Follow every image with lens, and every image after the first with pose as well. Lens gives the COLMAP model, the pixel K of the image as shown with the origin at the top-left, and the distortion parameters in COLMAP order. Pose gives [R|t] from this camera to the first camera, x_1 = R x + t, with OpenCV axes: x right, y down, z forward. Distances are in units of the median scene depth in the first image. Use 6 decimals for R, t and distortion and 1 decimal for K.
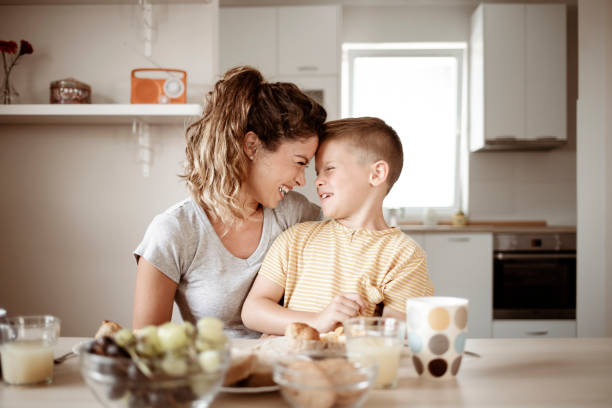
lens RADIAL K [[611.5, 0, 285.1], [0, 611.5, 226.6], [0, 0, 1]] dist [-0.049693, 0.000000]
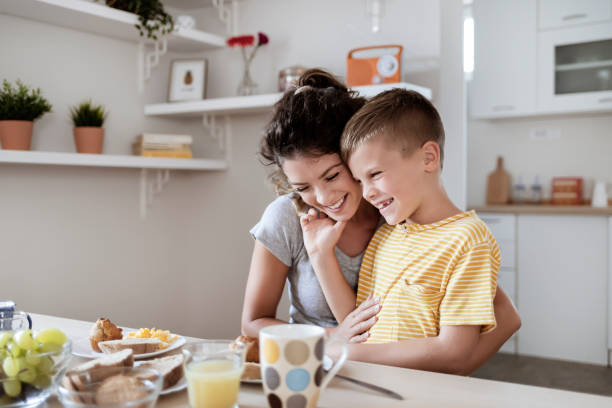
lens RADIAL K [[684.0, 0, 320.9], [0, 684.0, 229.4], [0, 0, 1]] dist [-0.047156, 0.000000]
pose [[0.855711, 0.018808, -0.517112, 0.267214], [0.004234, 0.999051, 0.043343, -0.024359], [0.517436, -0.039279, 0.854820, 0.052959]]
